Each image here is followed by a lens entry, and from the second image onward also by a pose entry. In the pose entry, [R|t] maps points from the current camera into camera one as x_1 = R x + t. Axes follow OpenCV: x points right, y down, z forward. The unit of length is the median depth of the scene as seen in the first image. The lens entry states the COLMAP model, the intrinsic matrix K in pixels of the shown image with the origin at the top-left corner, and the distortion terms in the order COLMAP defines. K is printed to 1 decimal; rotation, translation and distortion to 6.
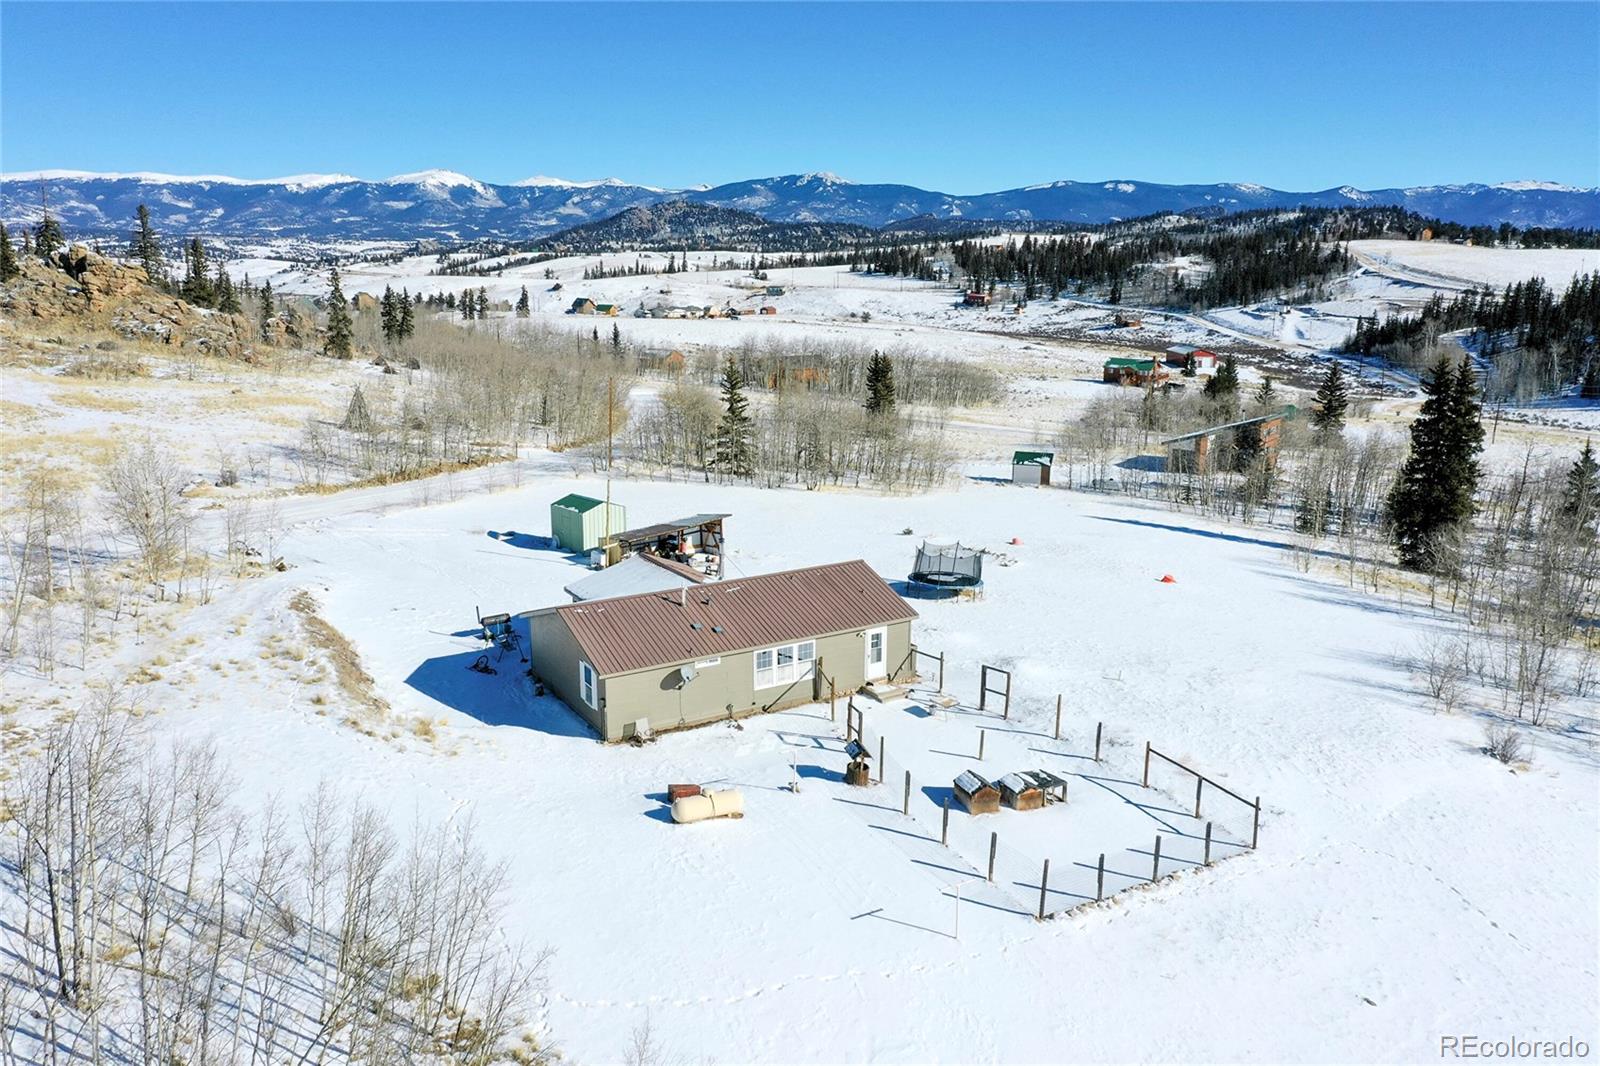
lens RADIAL K [[1252.9, 0, 797.5], [0, 1252.9, 532.9], [0, 0, 1]] dist [-0.009148, 0.010575]
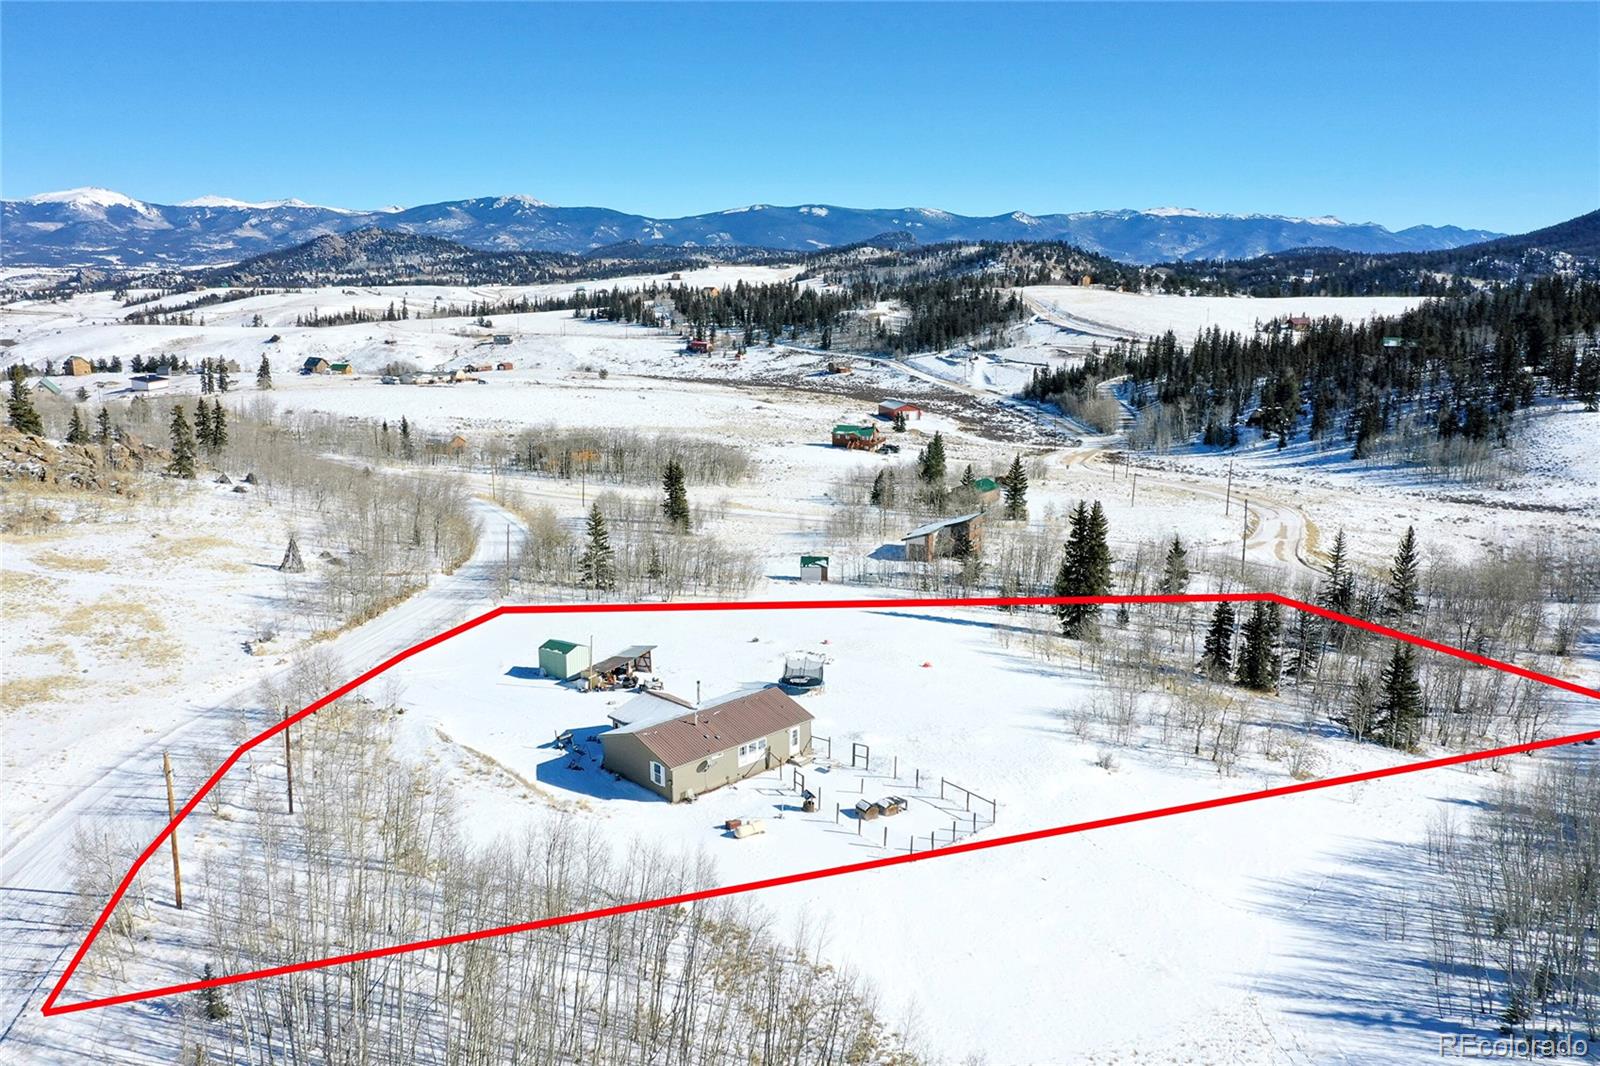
lens RADIAL K [[1252.9, 0, 797.5], [0, 1252.9, 532.9], [0, 0, 1]] dist [-0.009148, 0.010575]
pose [[0.973441, -0.050817, 0.223227, -0.028387], [0.054500, 0.998460, -0.010368, -0.016399], [-0.222356, 0.022259, 0.974711, -0.070127]]
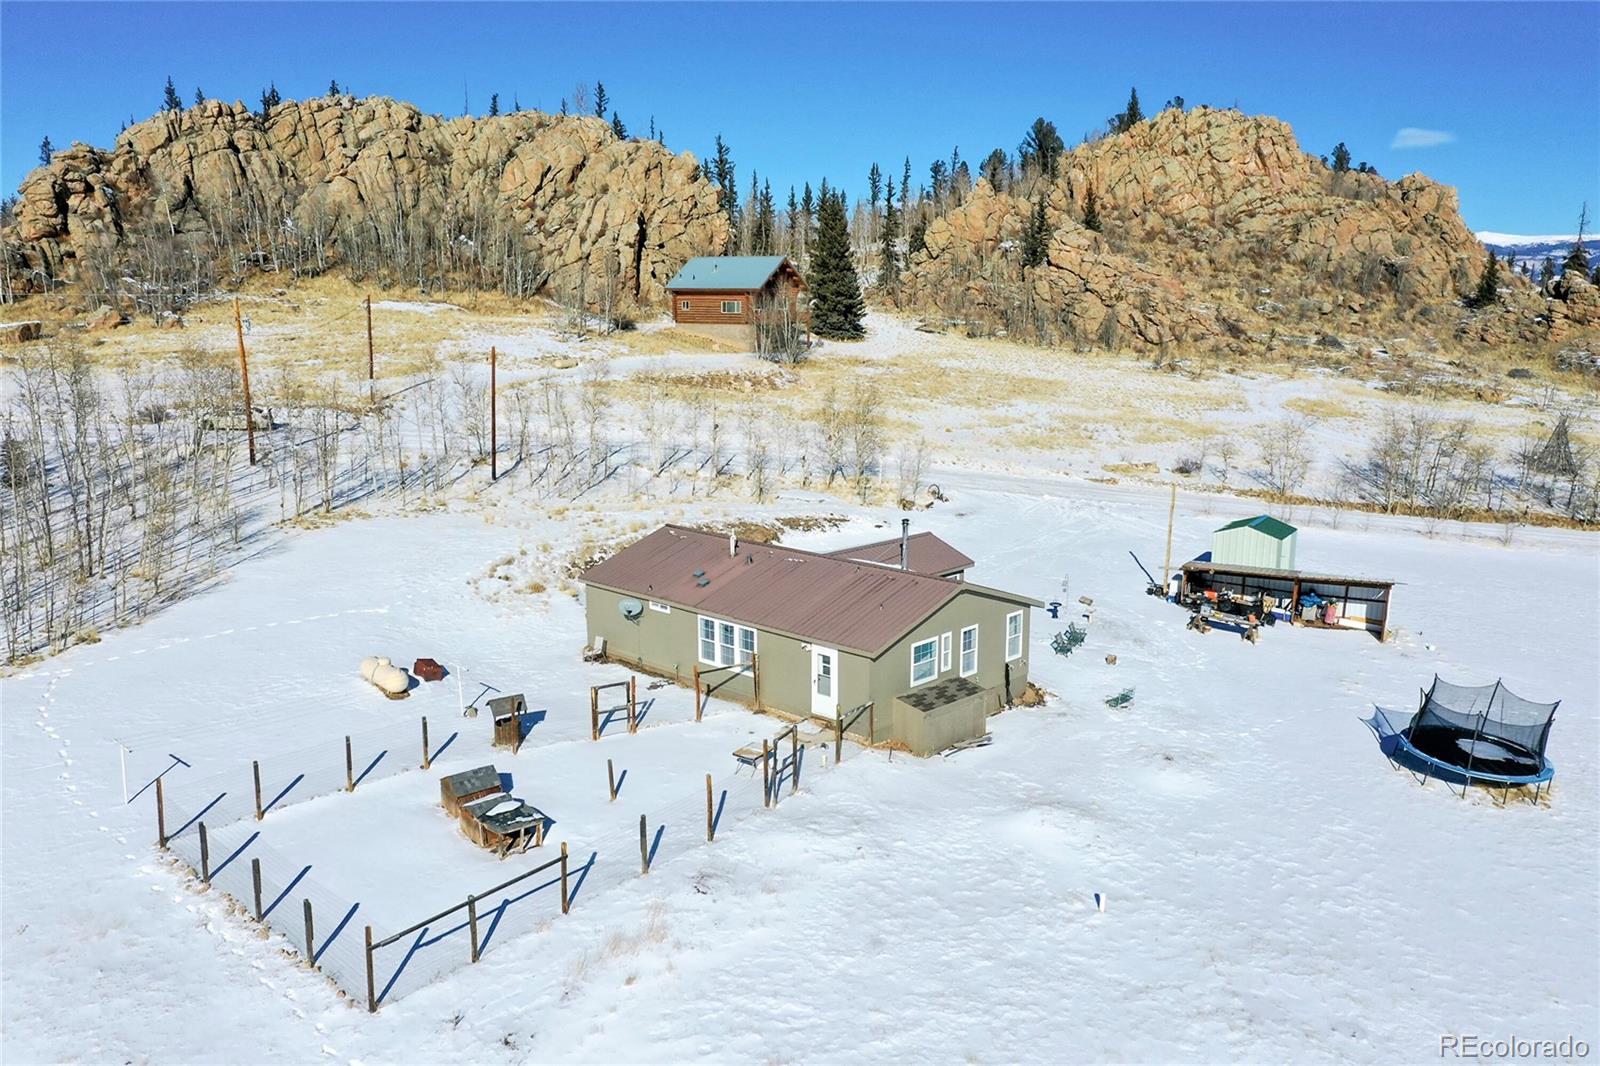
lens RADIAL K [[1252.9, 0, 797.5], [0, 1252.9, 532.9], [0, 0, 1]] dist [-0.009148, 0.010575]
pose [[0.256665, 0.175230, -0.950483, 0.063599], [-0.223116, 0.967607, 0.118138, -0.006199], [0.940395, 0.181746, 0.287448, 0.064706]]
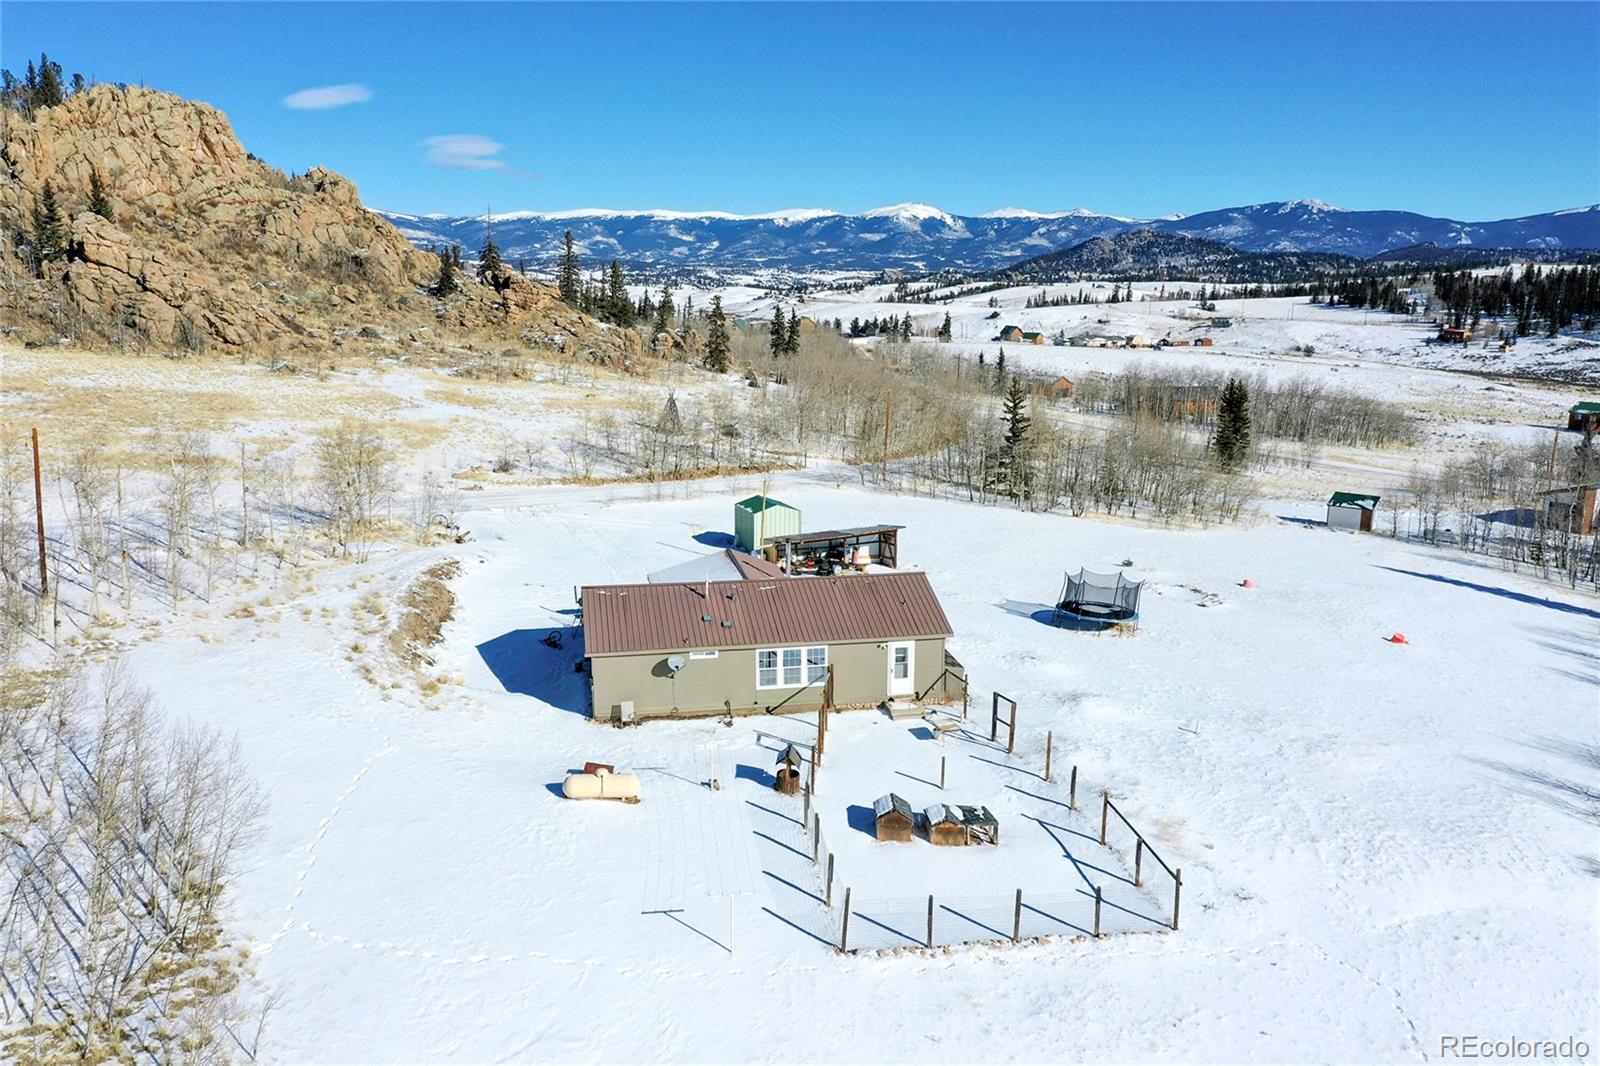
lens RADIAL K [[1252.9, 0, 797.5], [0, 1252.9, 532.9], [0, 0, 1]] dist [-0.009148, 0.010575]
pose [[0.936601, 0.073064, -0.342695, 0.026242], [-0.081031, 0.996671, -0.008968, 0.000737], [0.340899, 0.036169, 0.939404, 0.006588]]
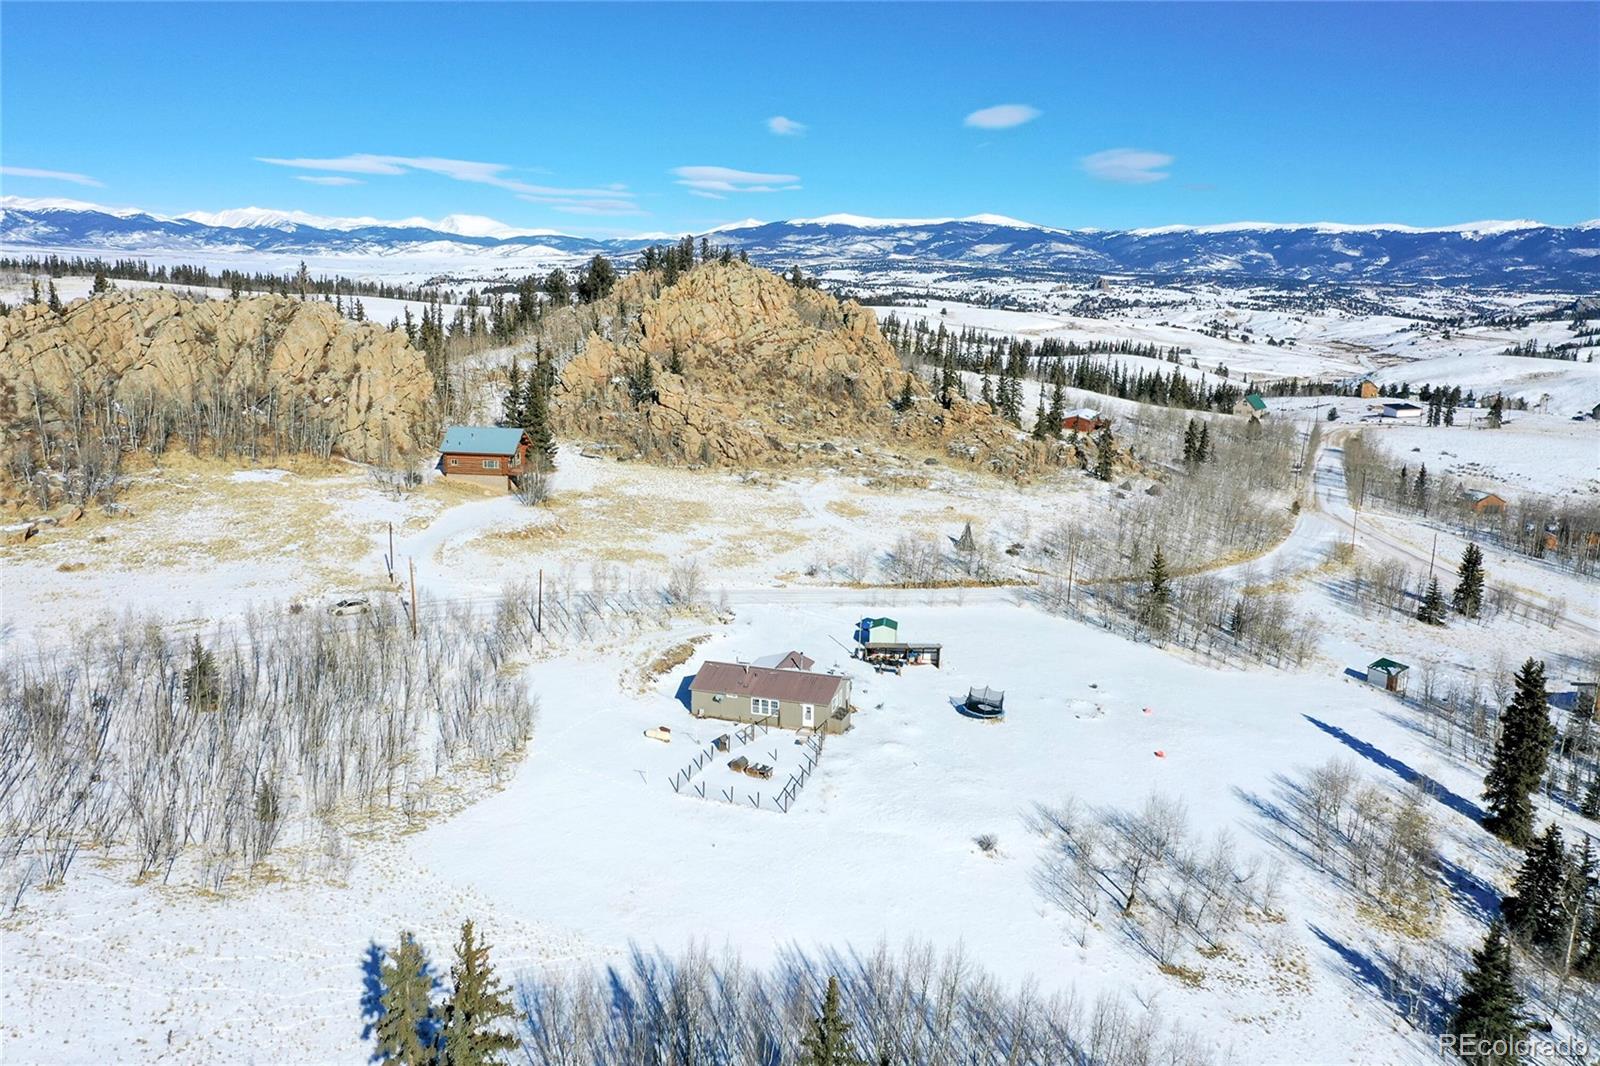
lens RADIAL K [[1252.9, 0, 797.5], [0, 1252.9, 532.9], [0, 0, 1]] dist [-0.009148, 0.010575]
pose [[0.656366, 0.160809, -0.737105, 0.143957], [-0.186591, 0.981268, 0.047923, -0.028863], [0.731004, 0.106082, 0.674077, -0.050724]]
